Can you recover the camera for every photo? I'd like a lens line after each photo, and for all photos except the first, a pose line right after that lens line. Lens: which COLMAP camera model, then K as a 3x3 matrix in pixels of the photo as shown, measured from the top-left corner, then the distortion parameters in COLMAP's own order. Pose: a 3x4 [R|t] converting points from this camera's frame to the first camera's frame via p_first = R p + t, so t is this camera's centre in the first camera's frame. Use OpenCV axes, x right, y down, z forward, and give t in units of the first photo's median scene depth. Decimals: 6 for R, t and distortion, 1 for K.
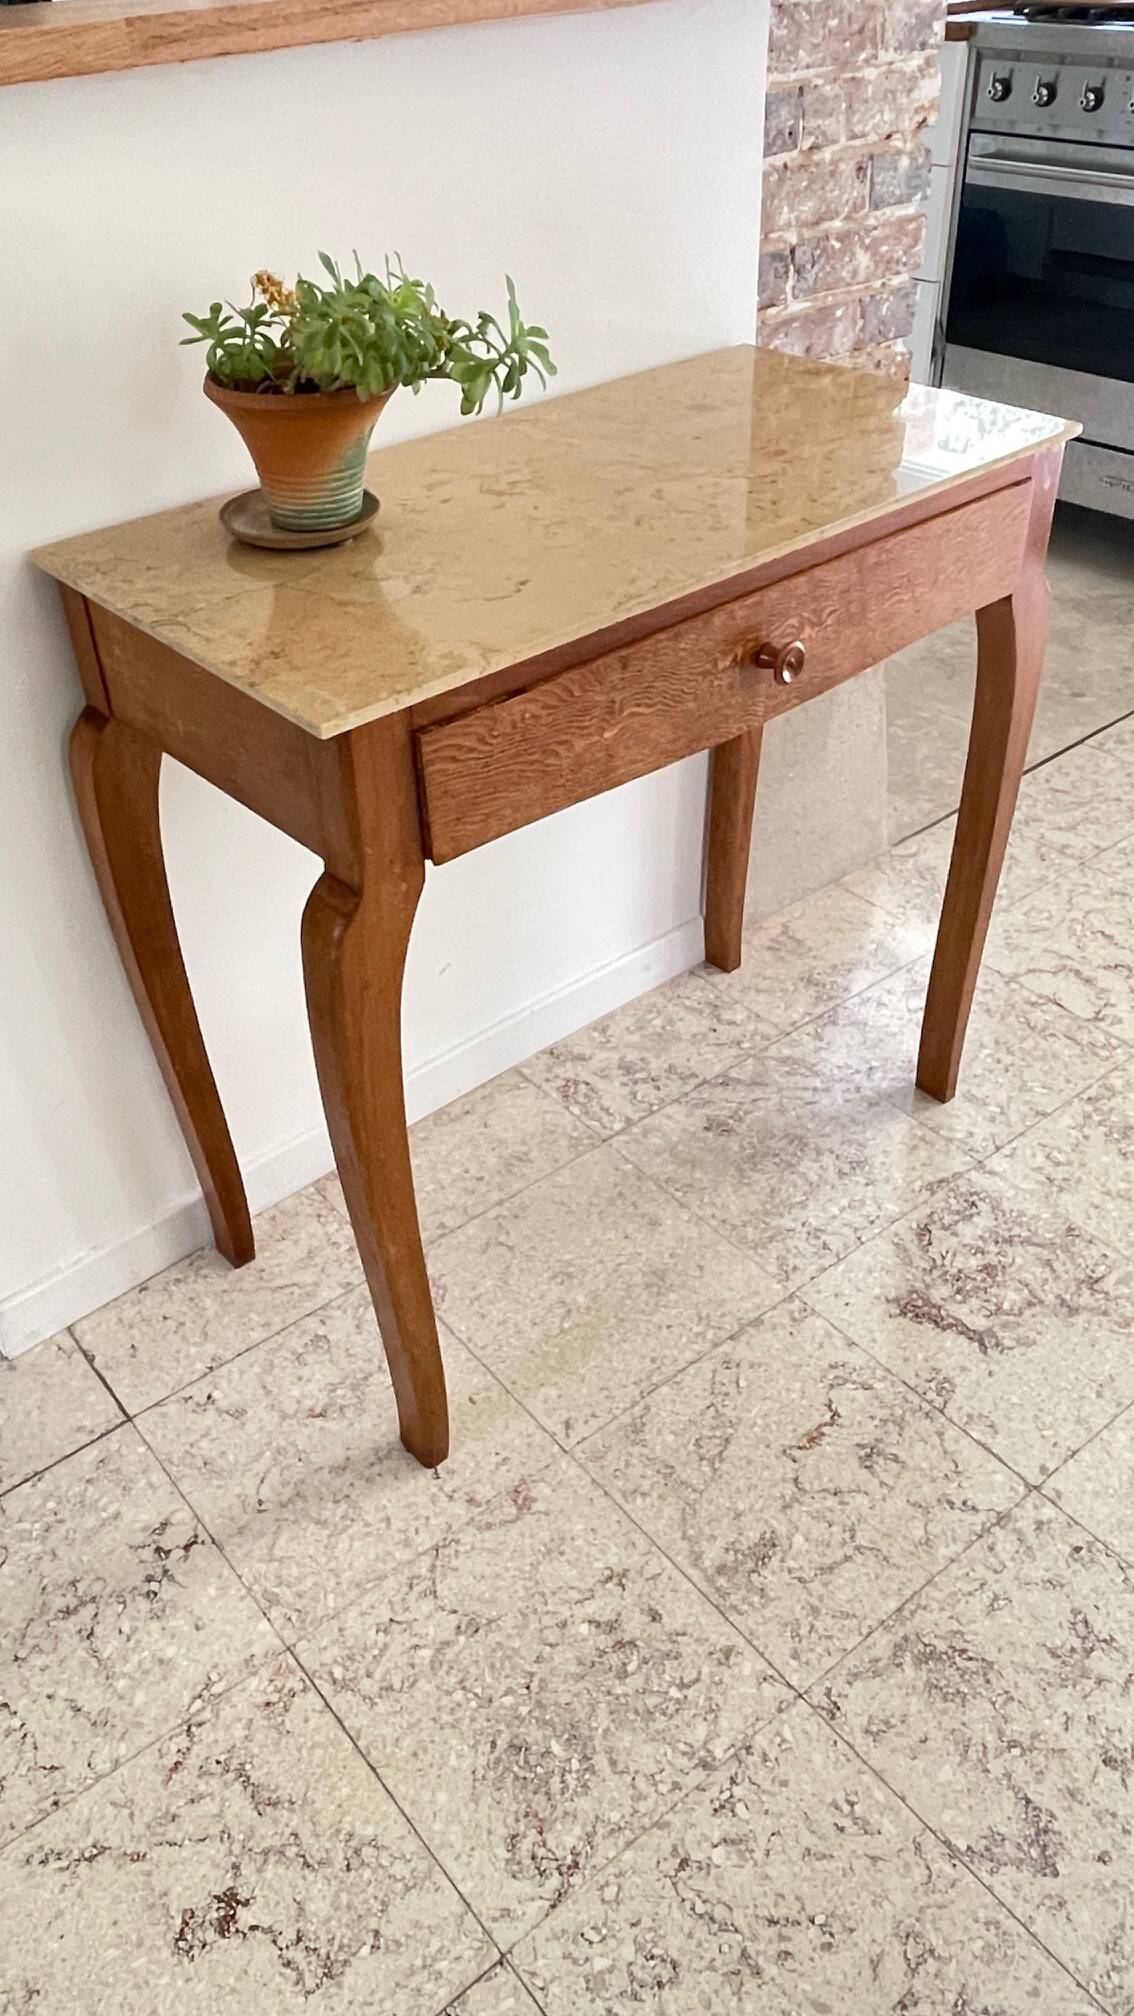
lens RADIAL K [[1500.8, 0, 544.0], [0, 1500.8, 987.5], [0, 0, 1]] dist [0.024522, -0.055006]
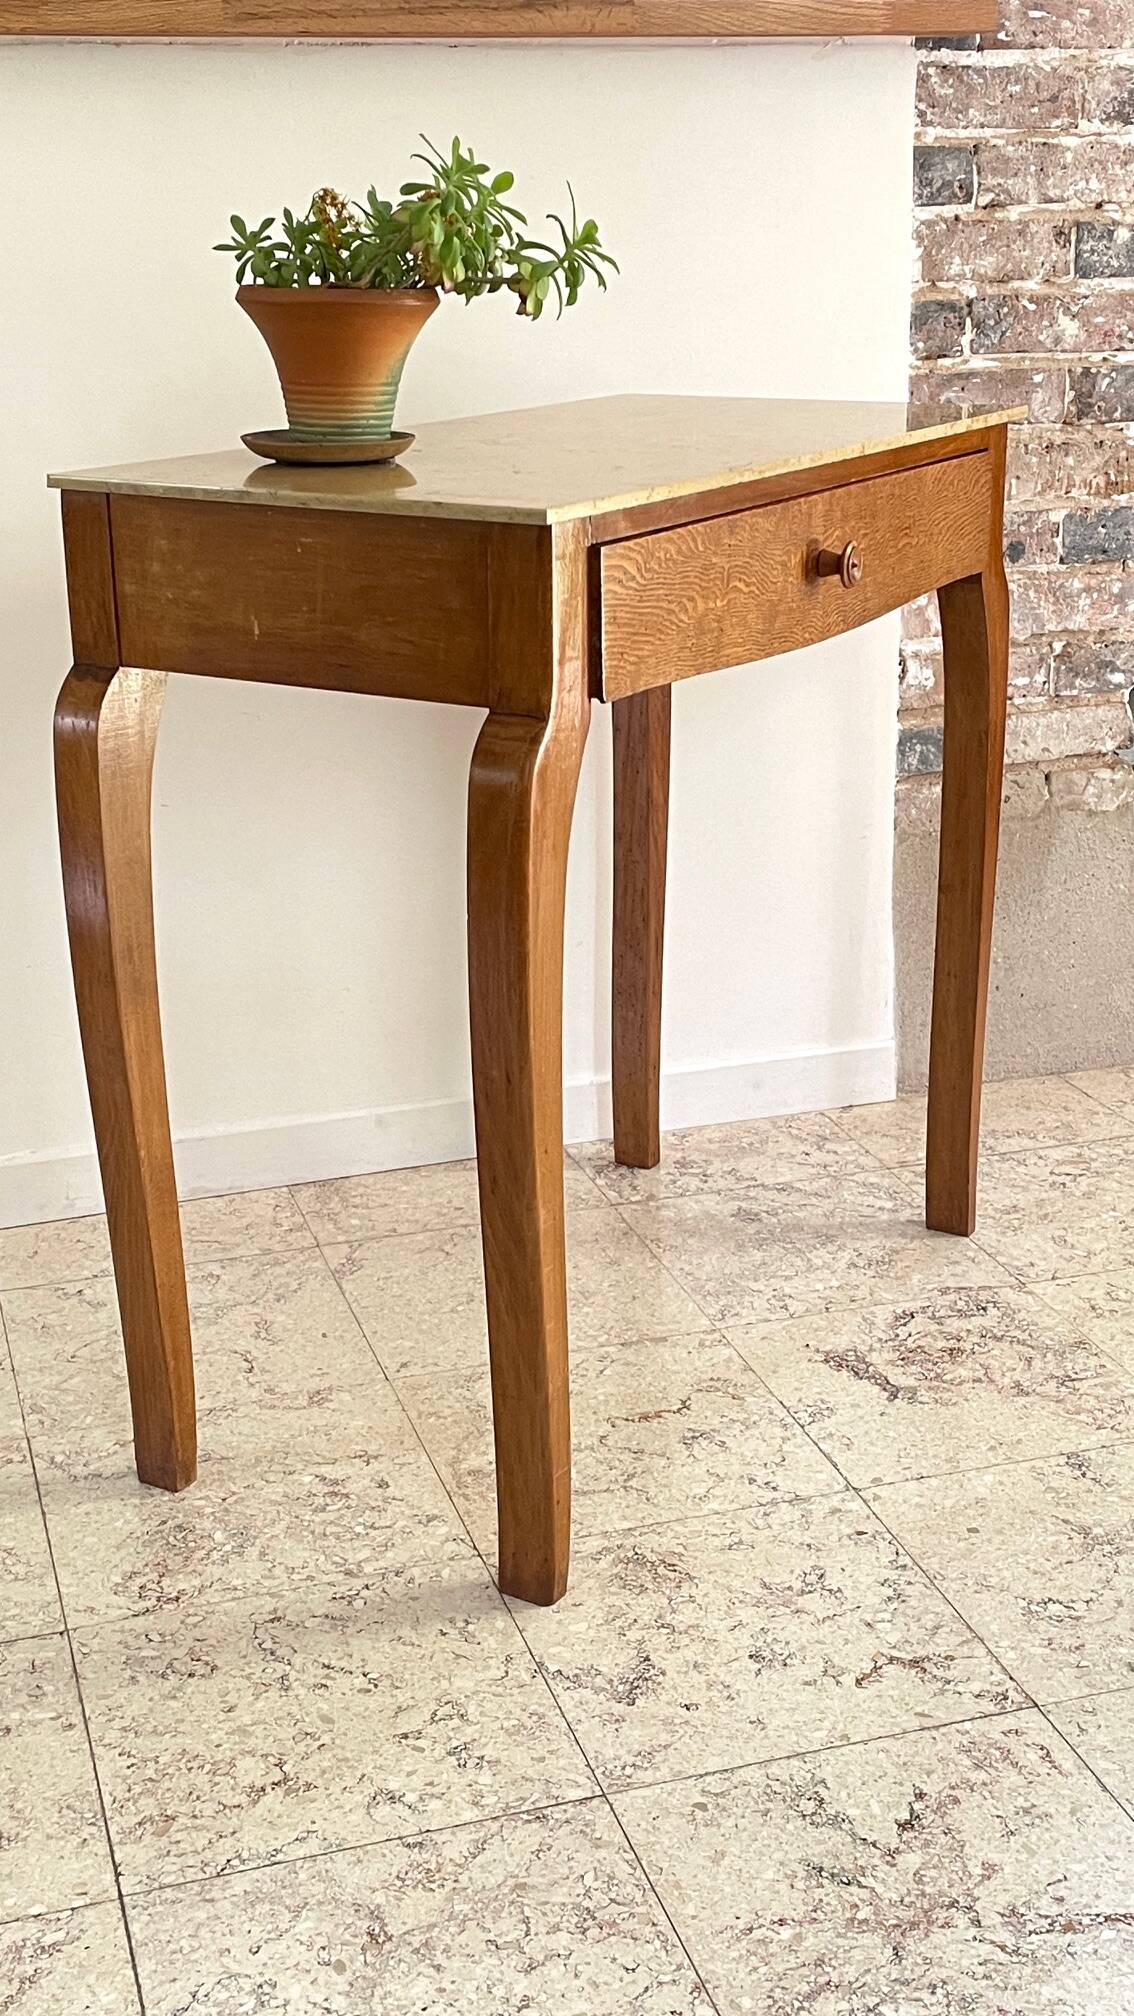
lens RADIAL K [[2452.2, 0, 582.3], [0, 2452.2, 1010.7], [0, 0, 1]] dist [0.072814, 0.000000]
pose [[0.934409, 0.133030, -0.330429, 0.538167], [-0.230575, 0.932966, -0.276423, 0.443539], [0.271506, 0.334480, 0.902445, -0.355664]]
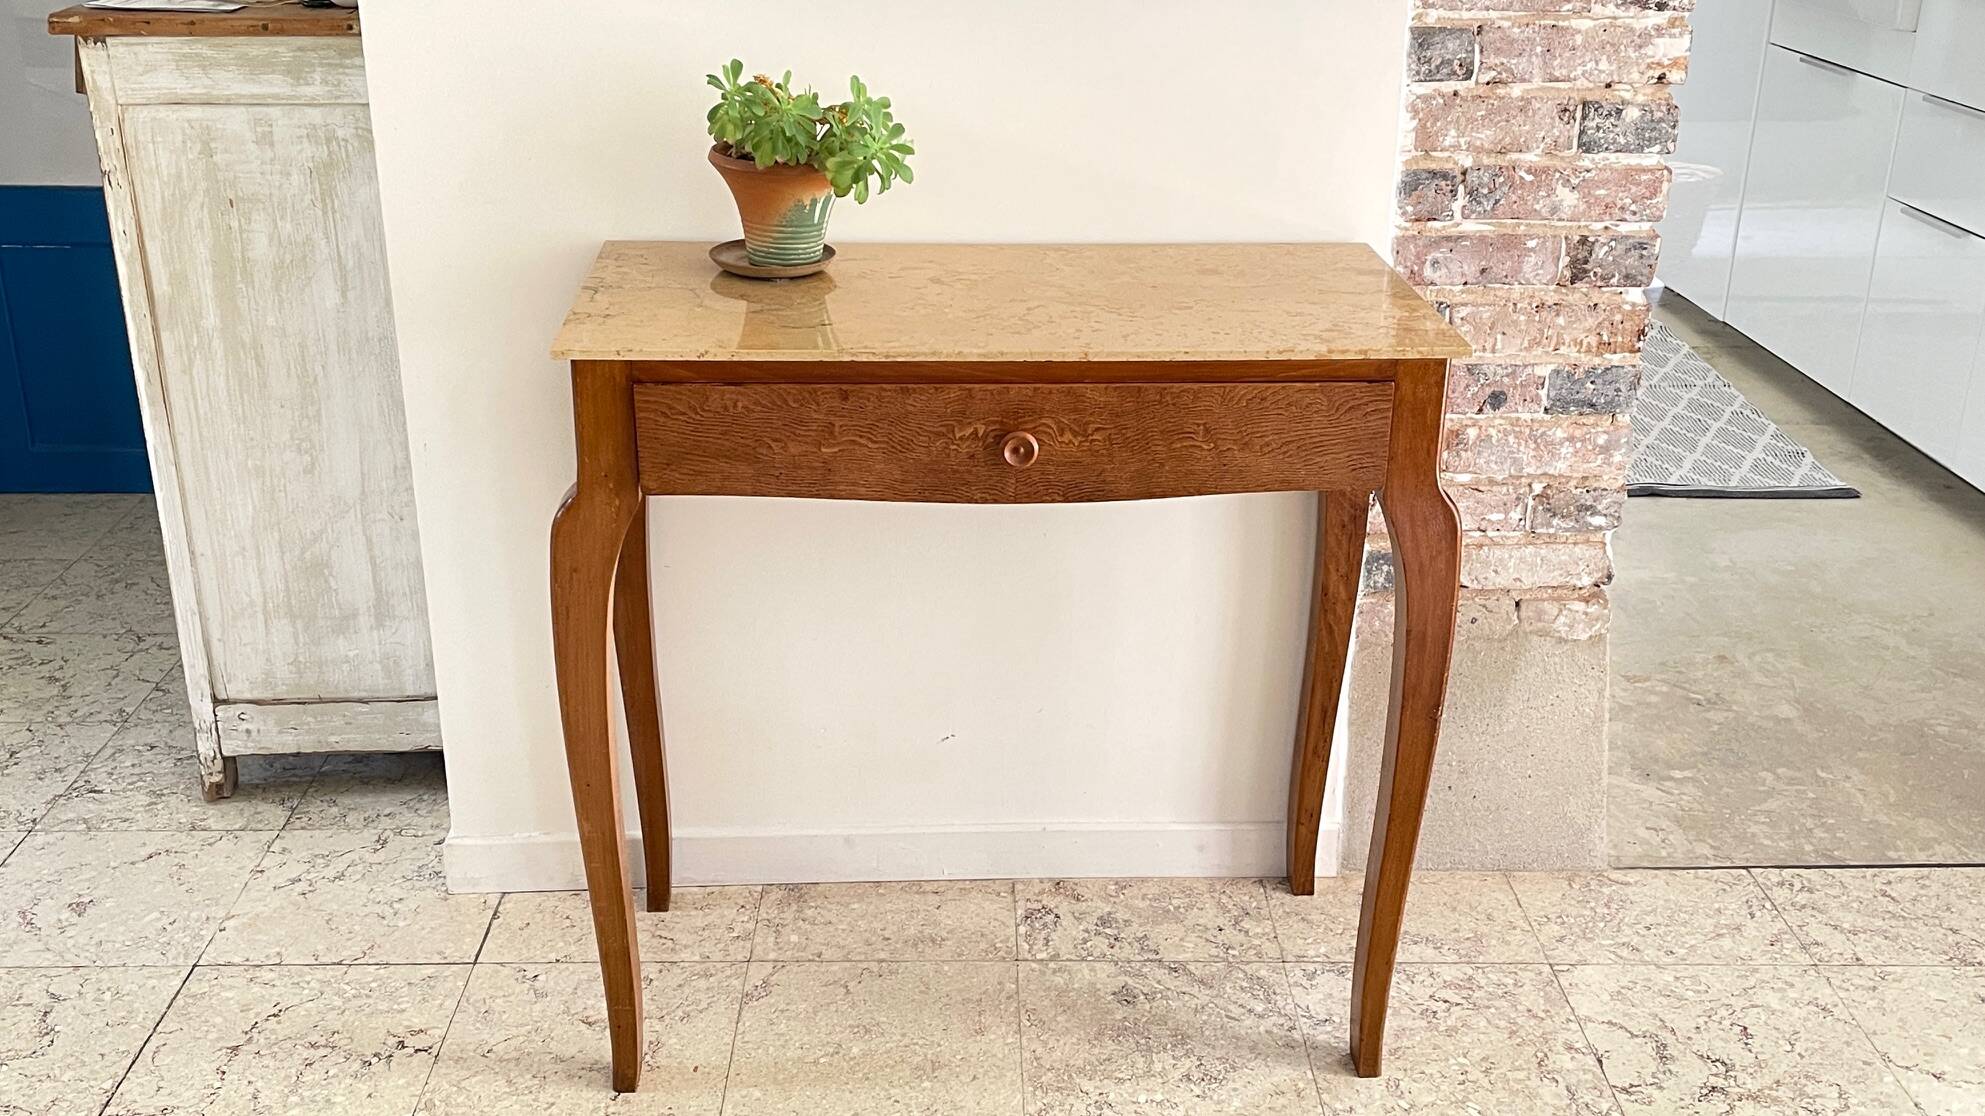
lens RADIAL K [[1983.7, 0, 1015.3], [0, 1983.7, 570.1], [0, 0, 1]] dist [0.059729, 0.000000]
pose [[0.799747, 0.274522, -0.533893, 0.741134], [-0.399848, 0.906937, -0.132616, 0.050389], [0.447801, 0.319535, 0.835088, -0.170155]]
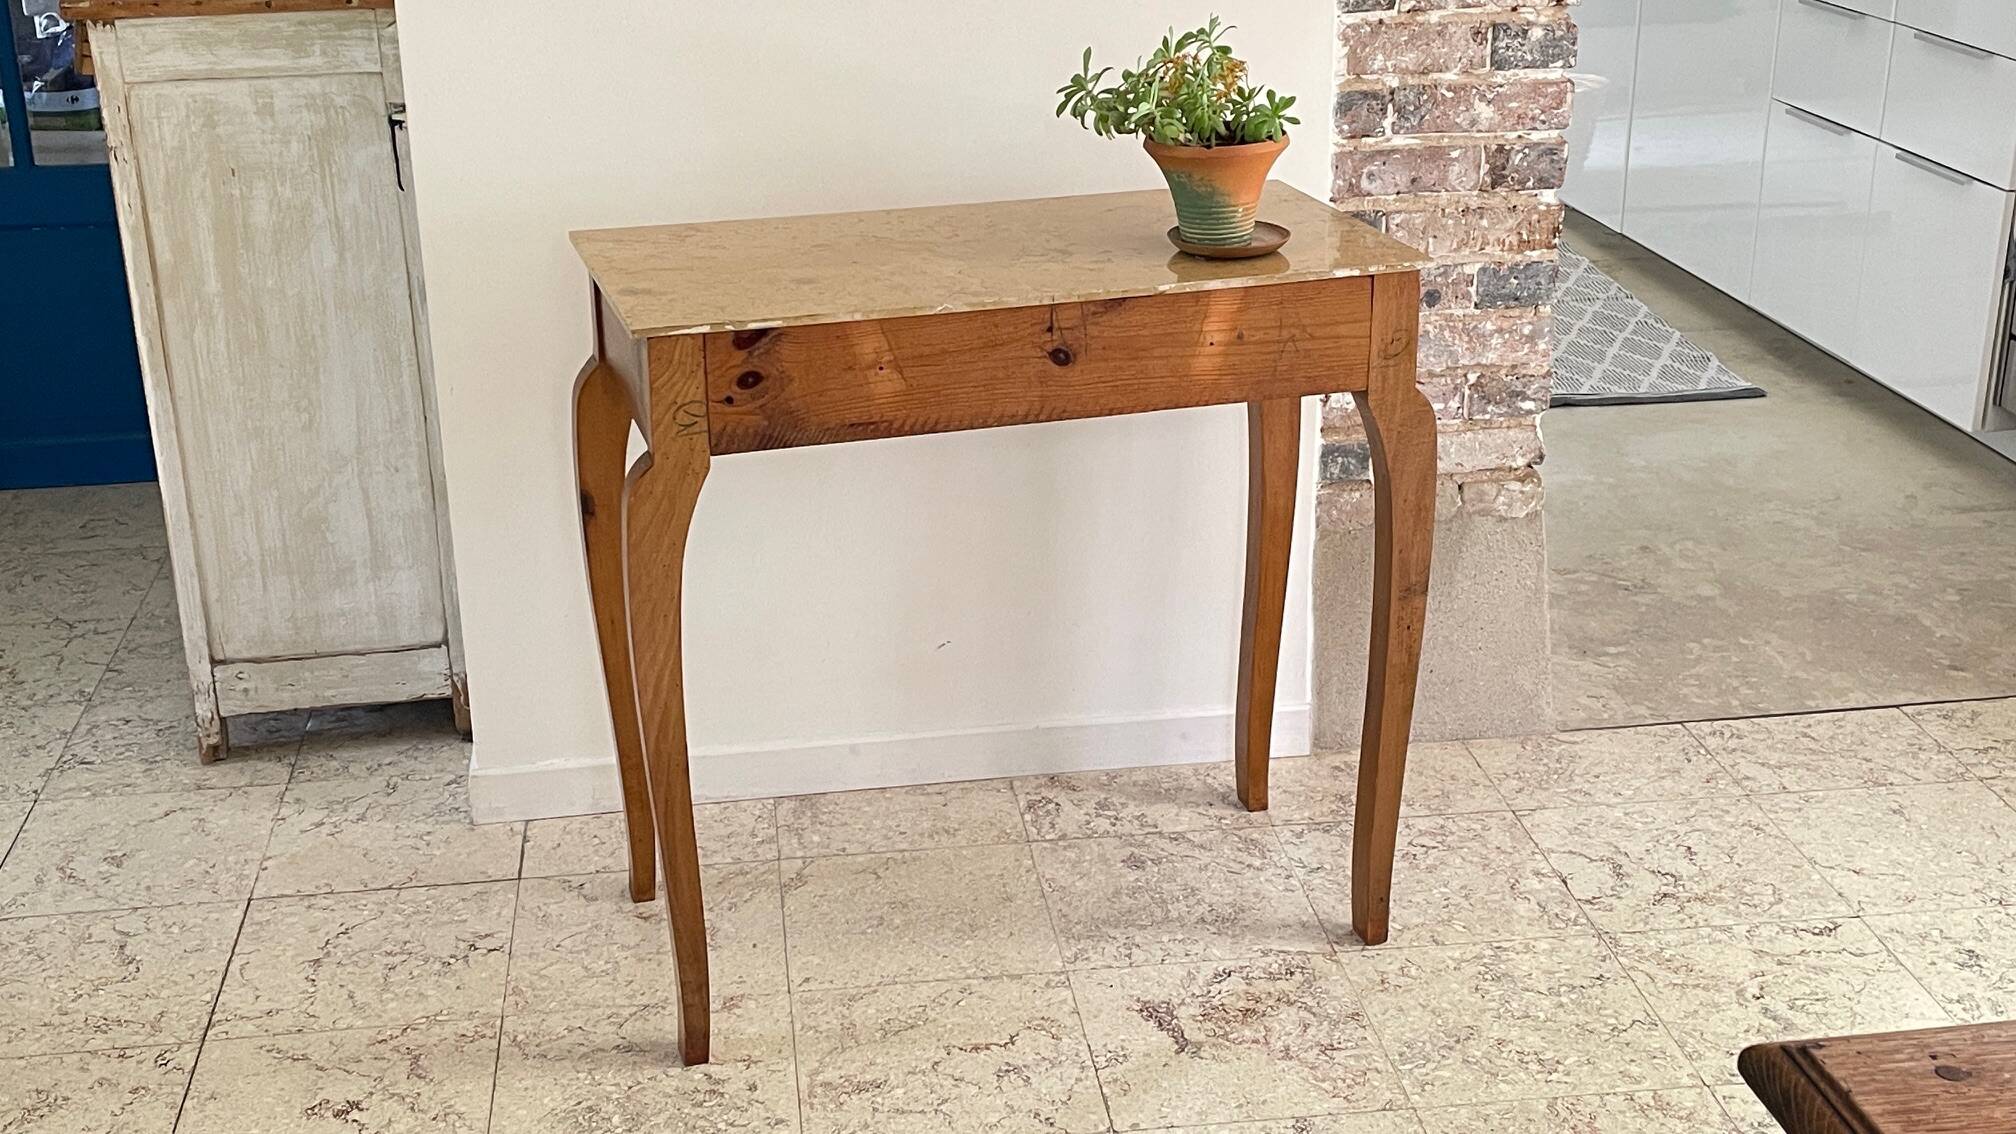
lens RADIAL K [[2452.2, 0, 1018.8], [0, 2452.2, 541.4], [0, 0, 1]] dist [0.072814, 0.000000]
pose [[0.860205, 0.212998, -0.463335, 0.878645], [-0.329120, 0.925912, -0.185381, 0.256647], [0.389522, 0.311958, 0.866577, -0.606560]]
